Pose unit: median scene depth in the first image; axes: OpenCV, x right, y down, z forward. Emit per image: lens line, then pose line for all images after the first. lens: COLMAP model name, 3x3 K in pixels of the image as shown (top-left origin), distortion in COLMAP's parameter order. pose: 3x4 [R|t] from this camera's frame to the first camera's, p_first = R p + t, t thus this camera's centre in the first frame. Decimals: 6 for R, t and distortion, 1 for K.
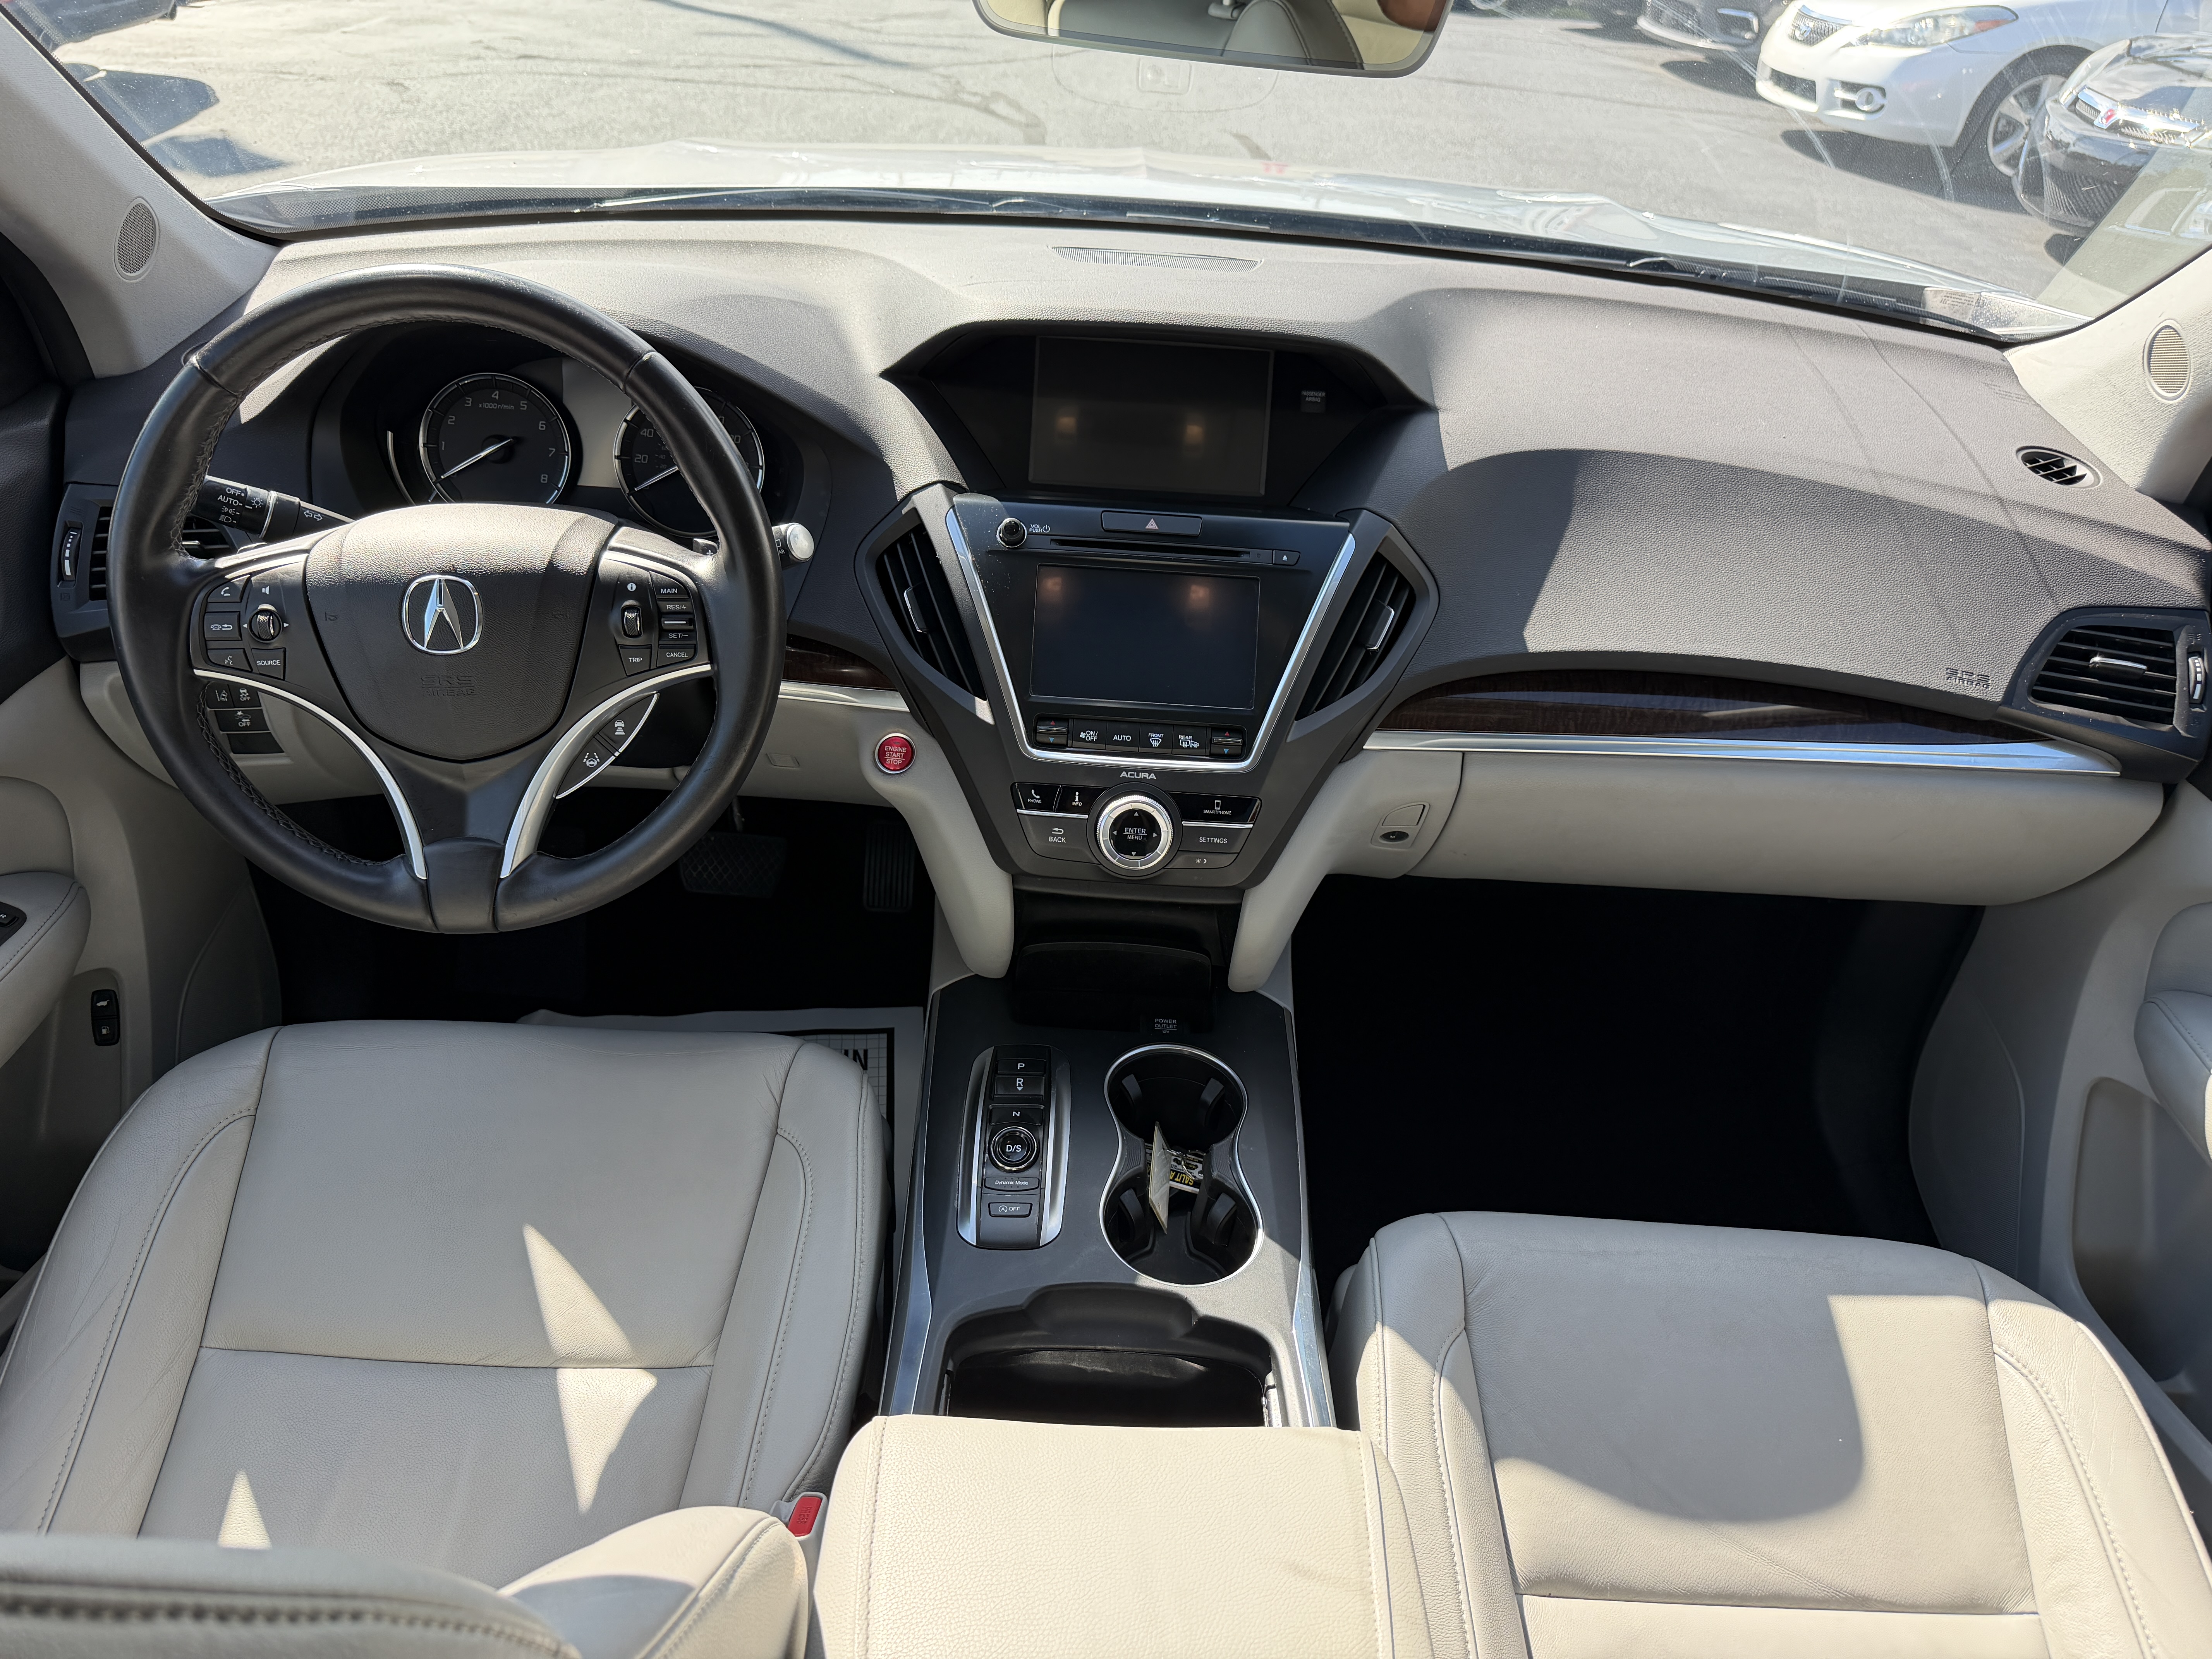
lens RADIAL K [[1578.8, 0, 1100.0], [0, 1578.8, 838.3], [0, 0, 1]] dist [0.051494, -0.094567]
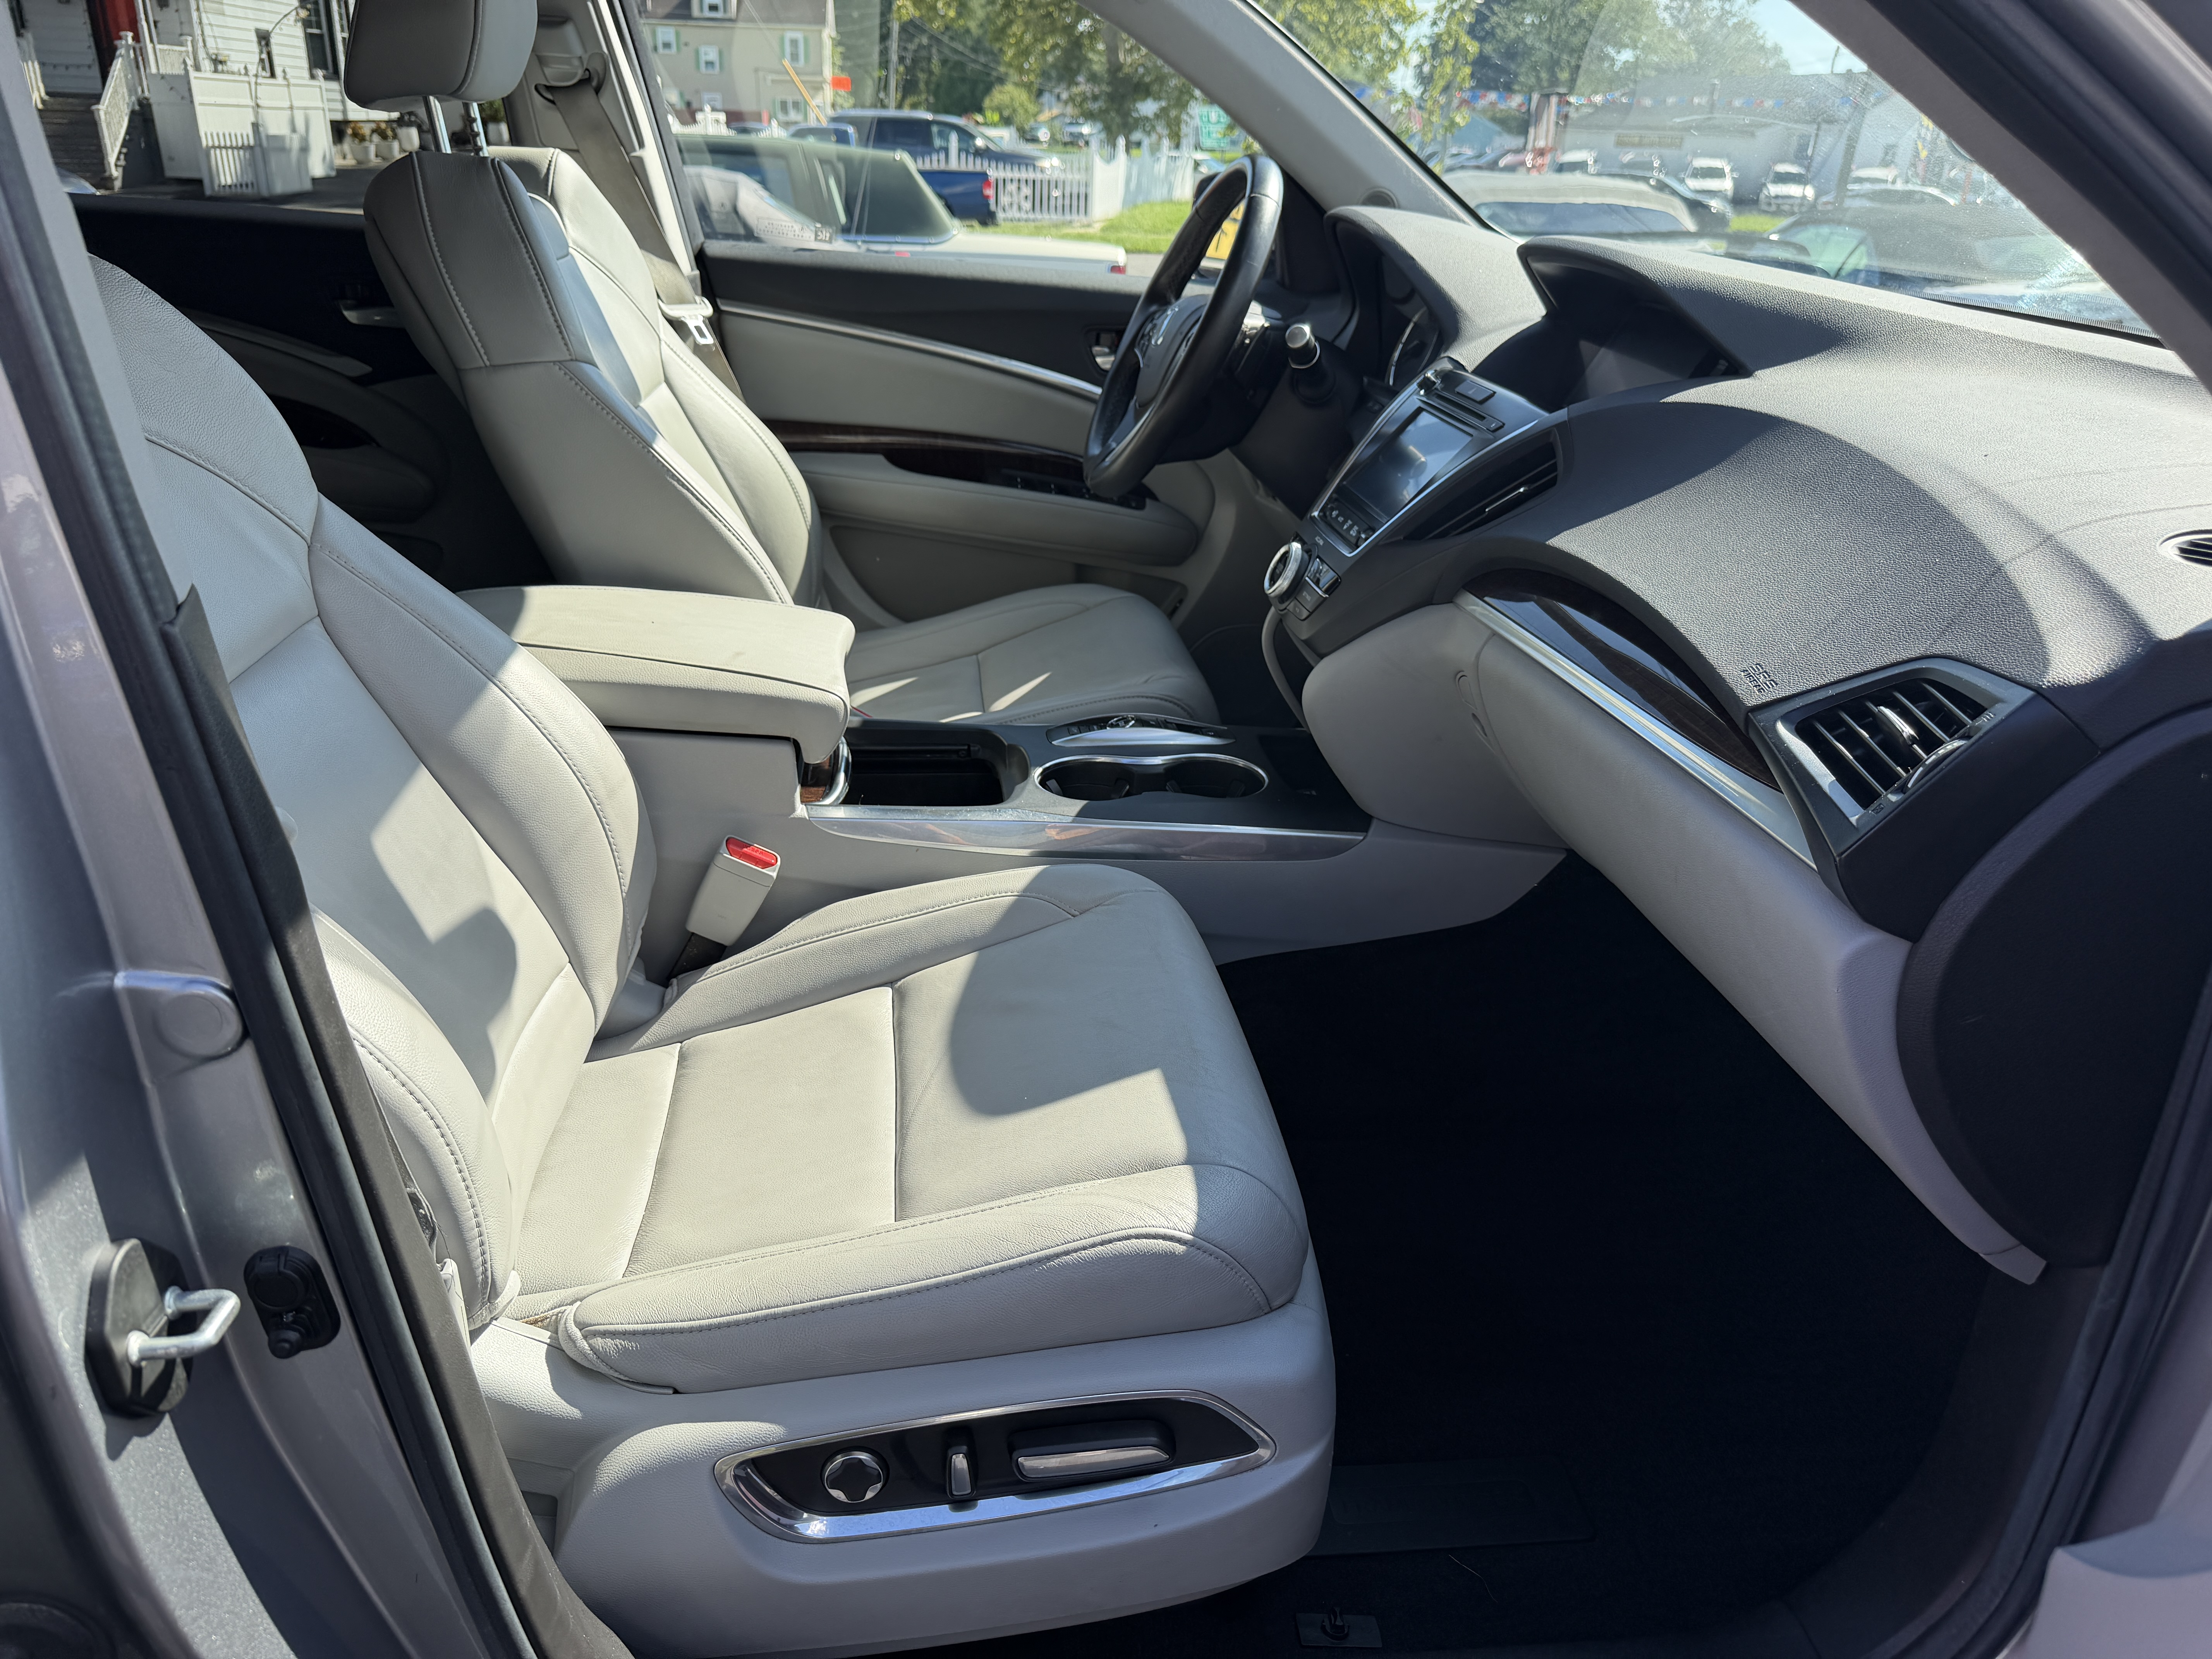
lens RADIAL K [[1546.1, 0, 1106.0], [0, 1546.1, 829.5], [0, 0, 1]] dist [0.057383, -0.076117]
pose [[0.133285, 0.348227, -0.927886, 1.257125], [-0.581414, 0.785679, 0.211342, -0.019219], [0.802616, 0.511317, 0.307183, 0.563834]]
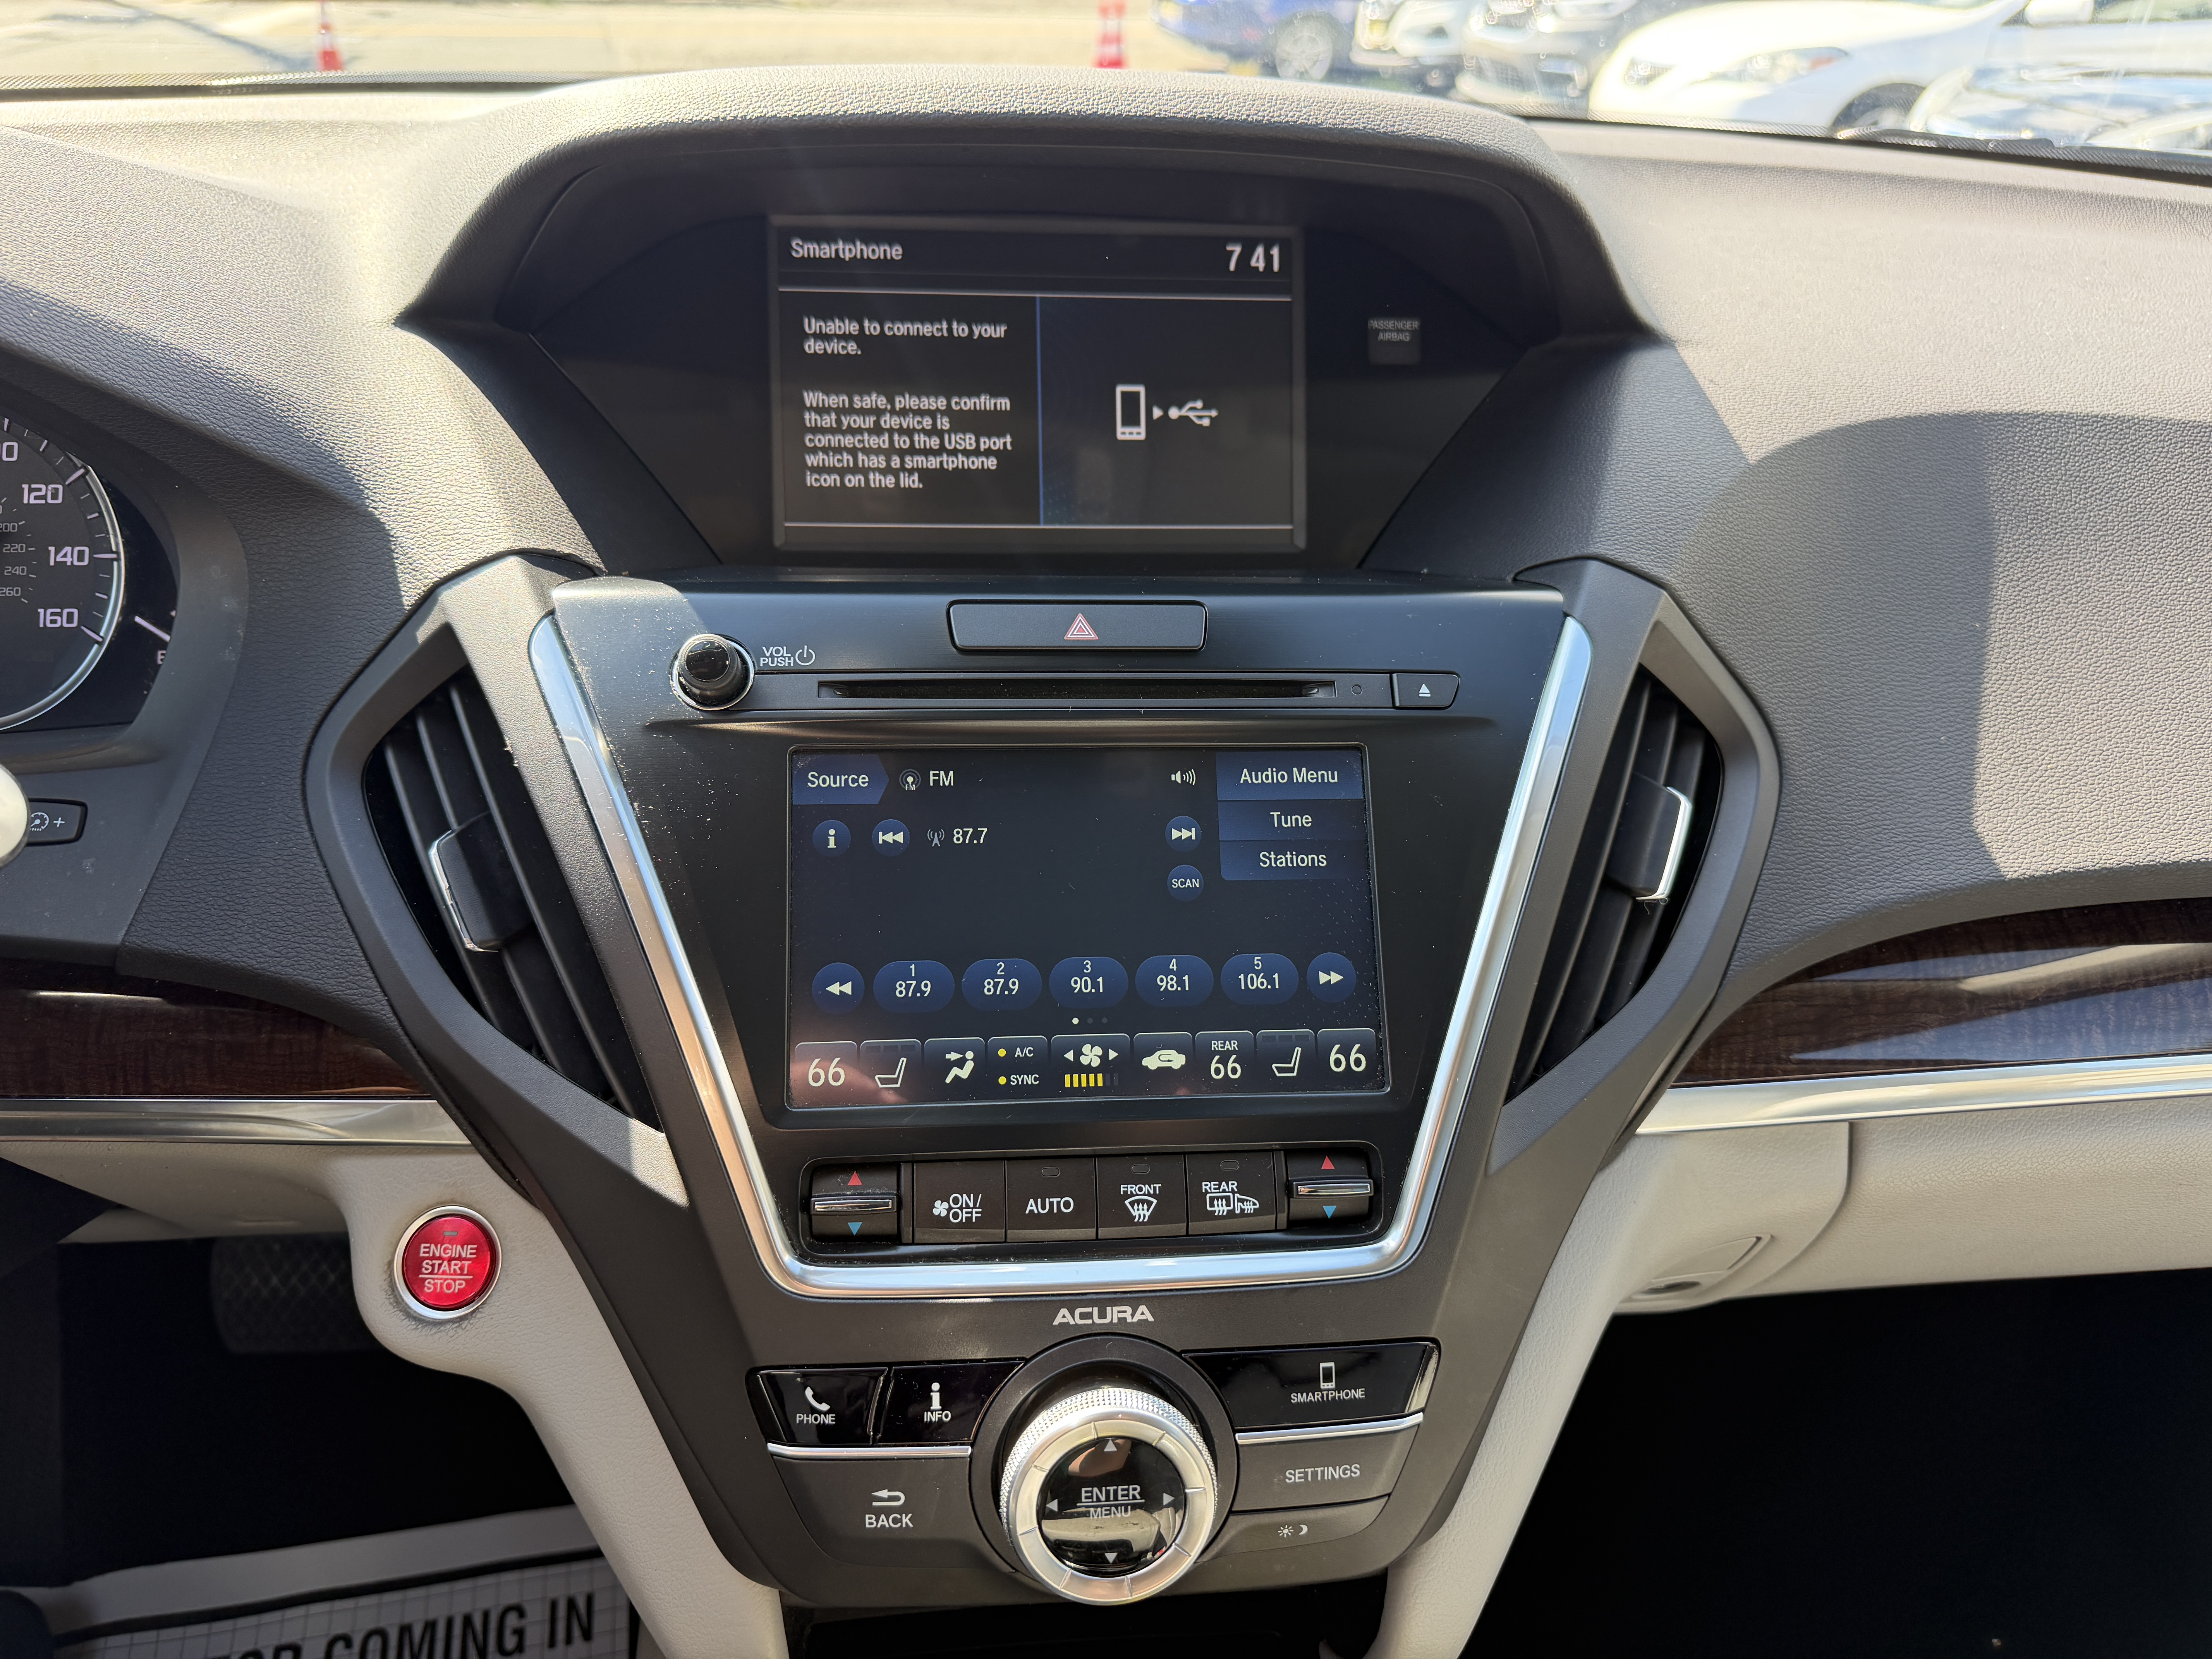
lens RADIAL K [[1741.0, 0, 1106.0], [0, 1741.0, 829.5], [0, 0, 1]] dist [0.055469, -0.124331]
pose [[0.993277, -0.072932, 0.089896, -0.003014], [0.080014, 0.993747, -0.077872, -0.115435], [-0.083654, 0.084542, 0.992902, 0.579043]]
